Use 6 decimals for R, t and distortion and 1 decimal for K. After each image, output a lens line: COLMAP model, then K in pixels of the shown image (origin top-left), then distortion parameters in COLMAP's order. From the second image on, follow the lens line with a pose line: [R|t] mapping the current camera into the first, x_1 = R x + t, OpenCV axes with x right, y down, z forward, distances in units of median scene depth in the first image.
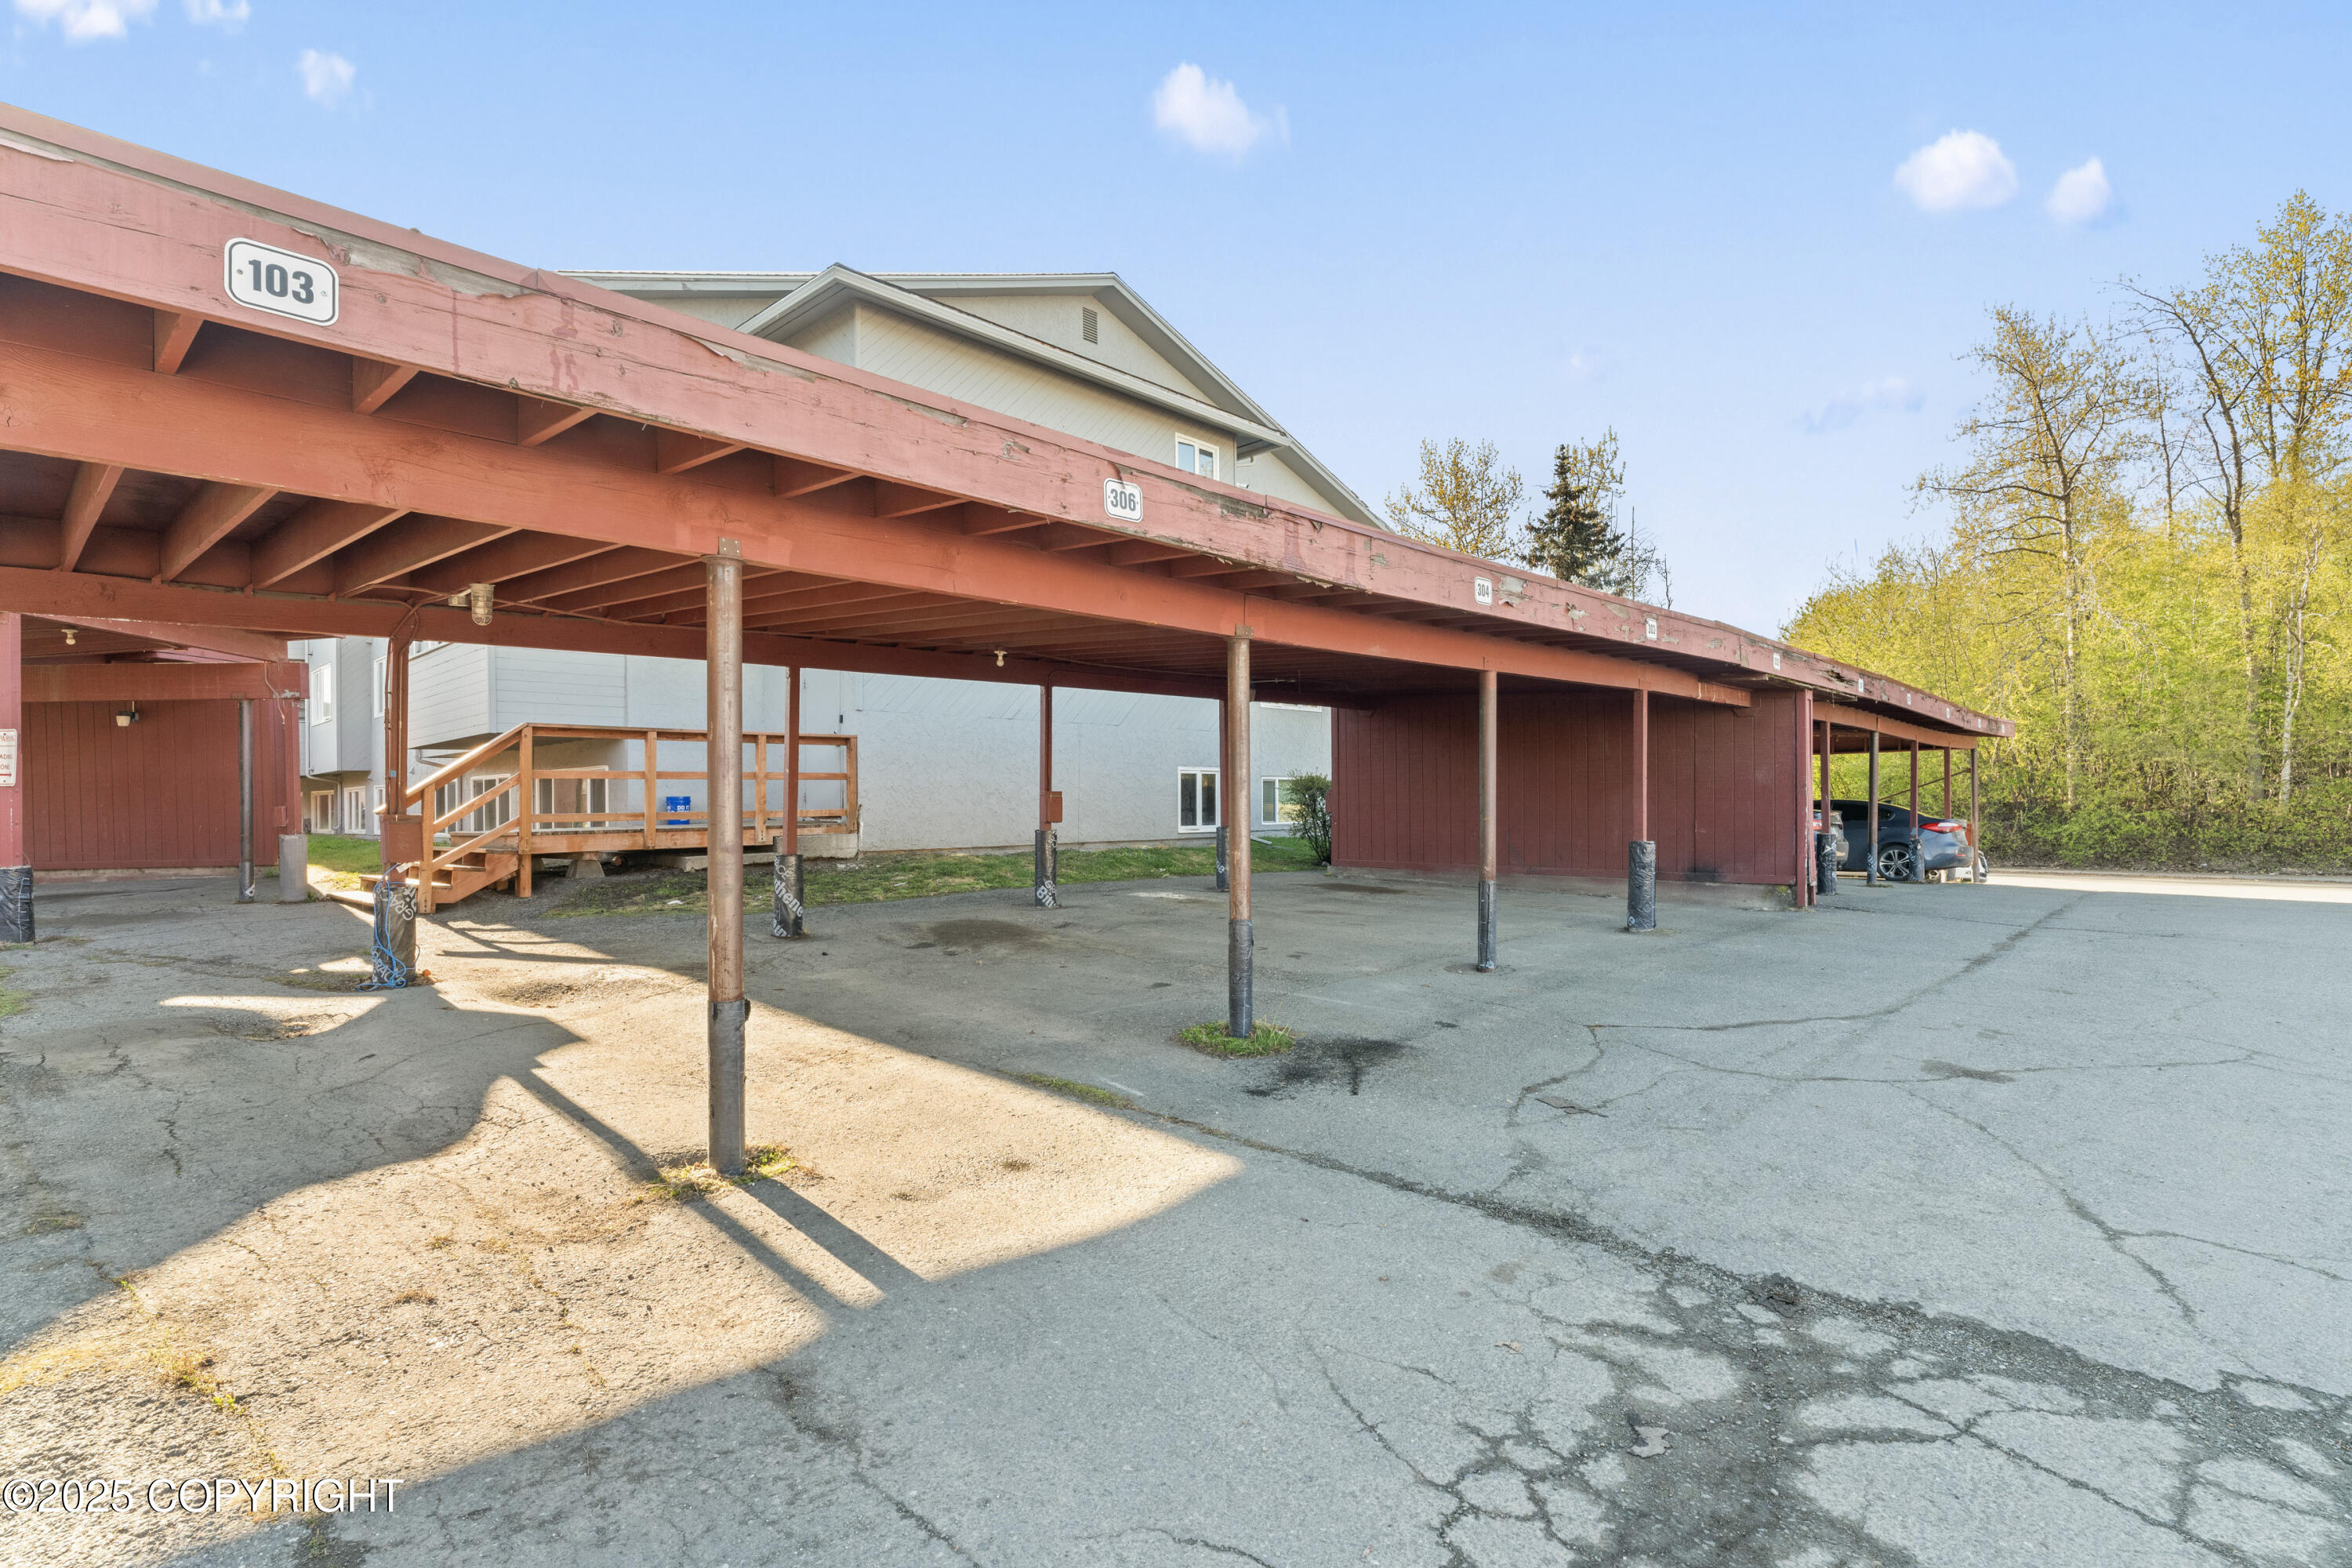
lens RADIAL K [[1100.3, 0, 1176.0], [0, 1100.3, 784.0], [0, 0, 1]] dist [-0.001501, -0.001897]
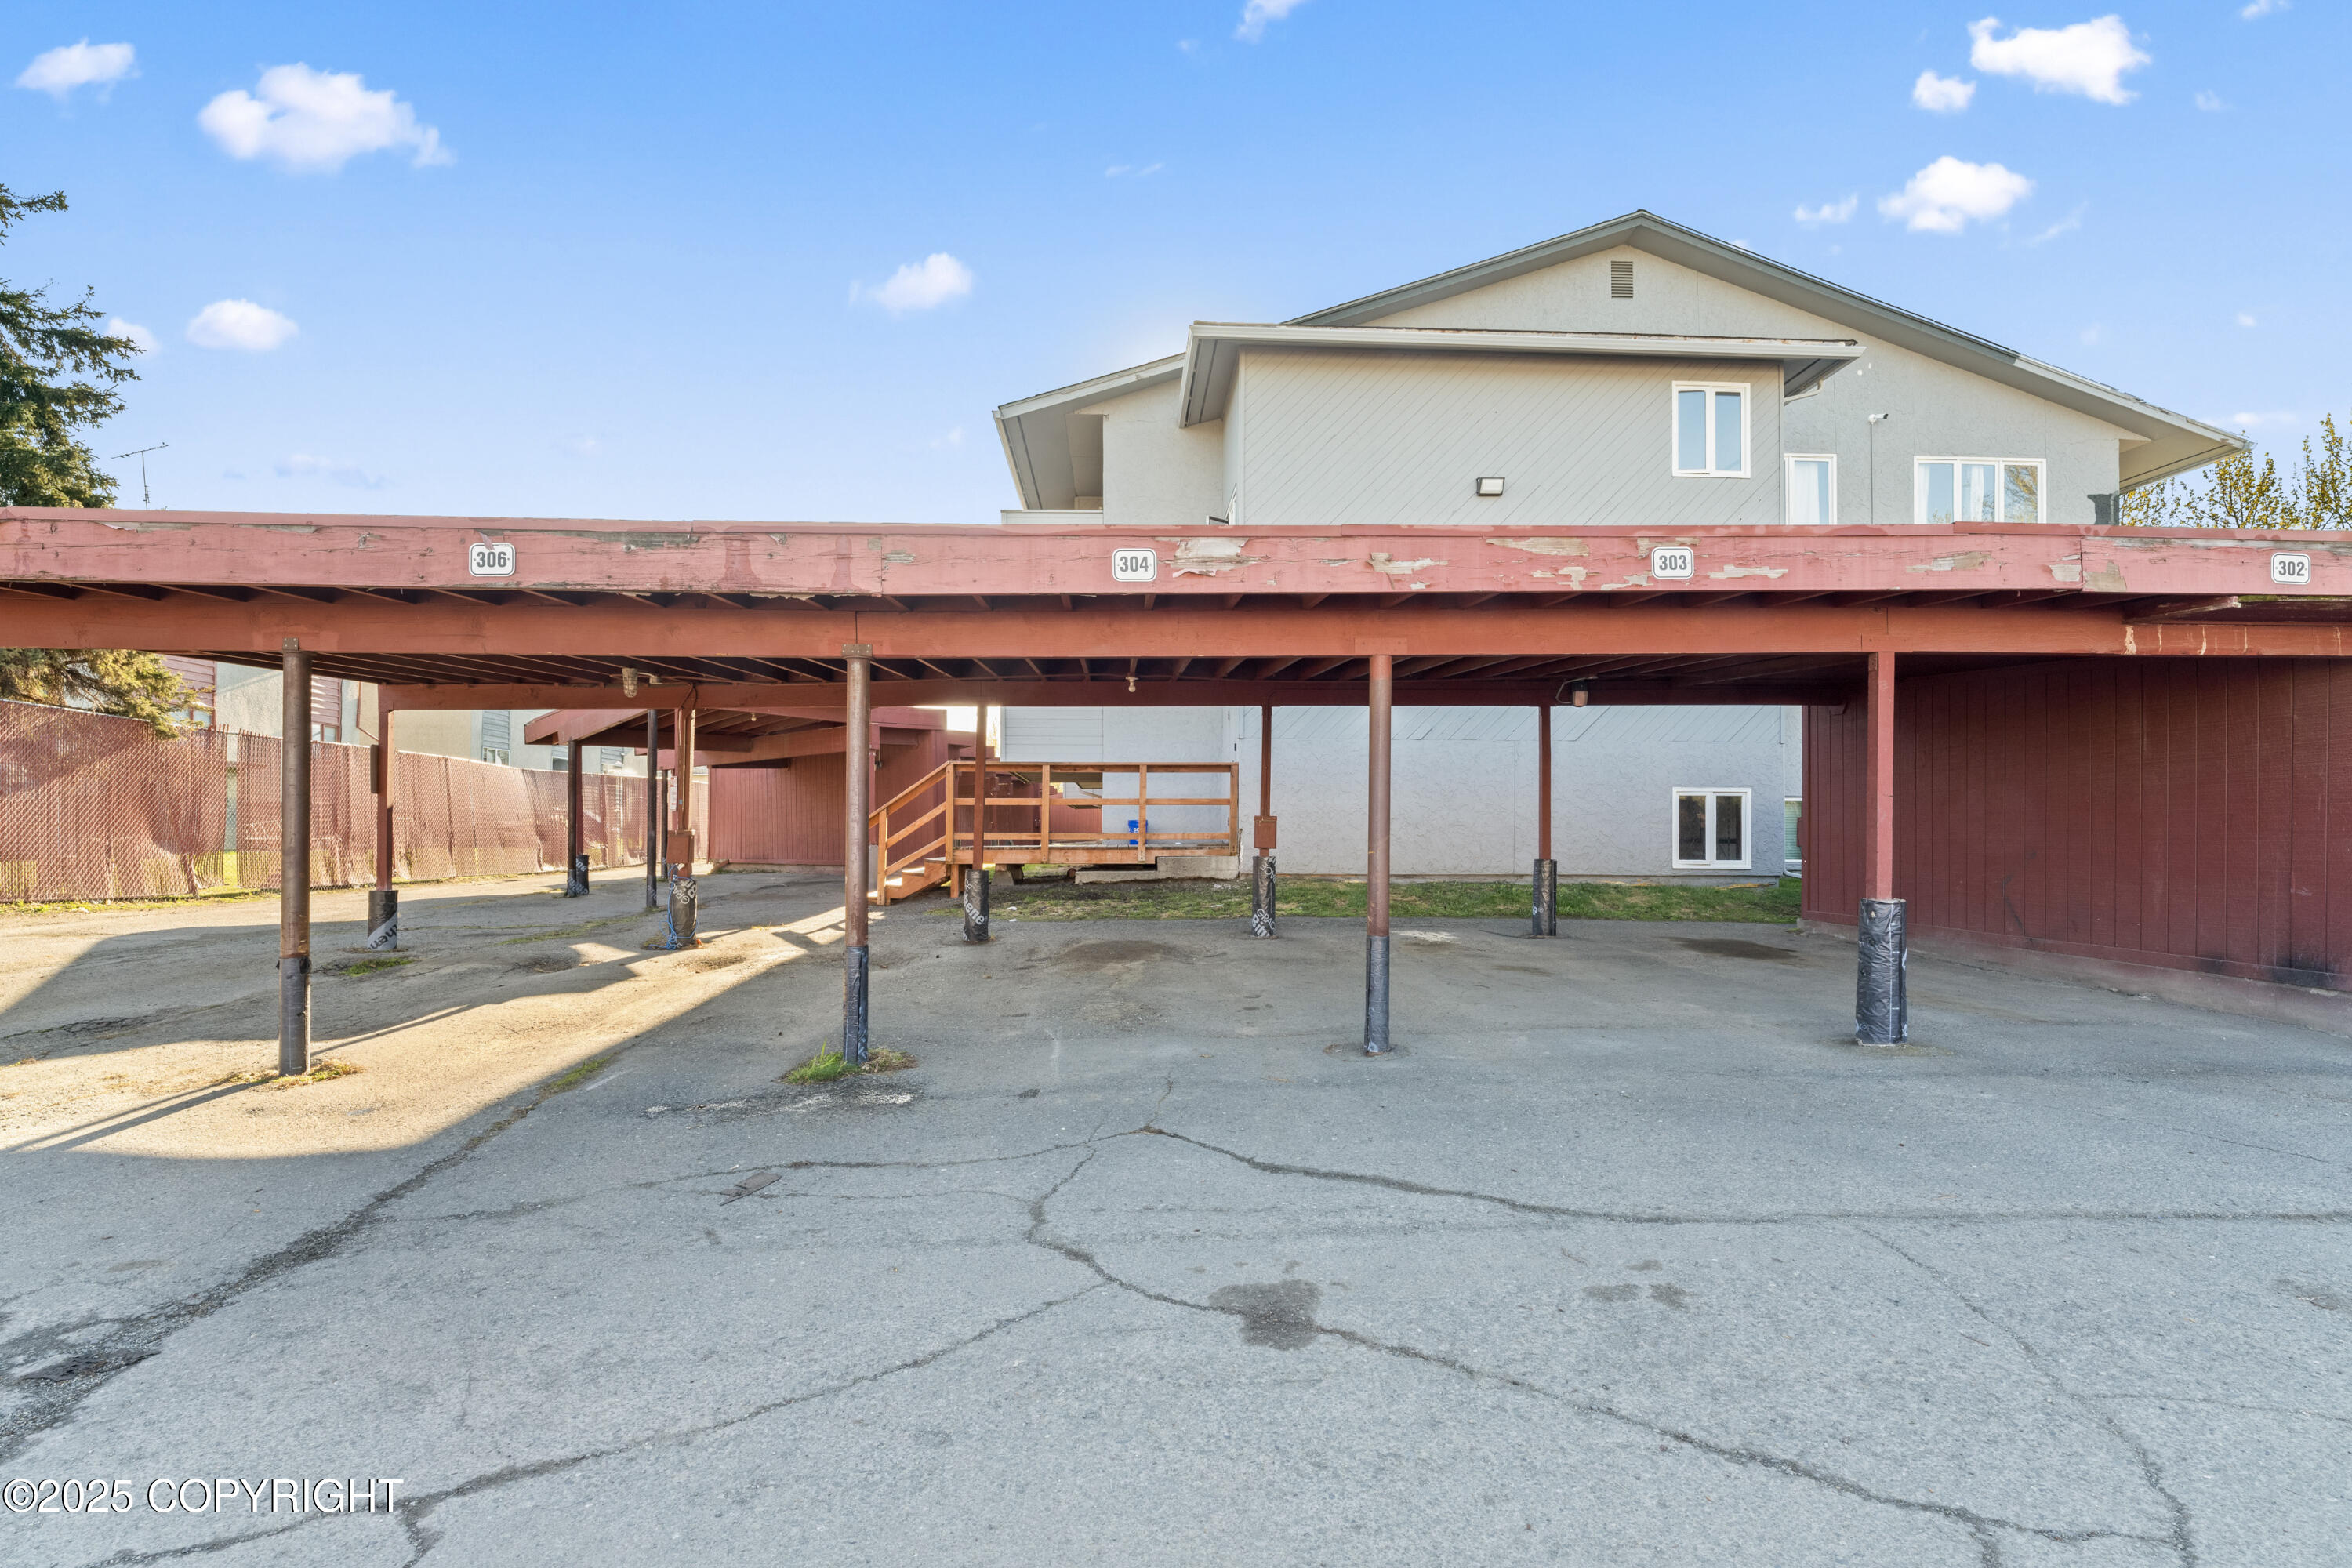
lens RADIAL K [[1100.3, 0, 1176.0], [0, 1100.3, 784.0], [0, 0, 1]] dist [-0.001501, -0.001897]
pose [[0.733278, -0.017094, -0.679714, 1.186458], [0.000551, 0.999699, -0.024546, 0.006260], [0.679929, 0.017625, 0.733067, 0.608341]]
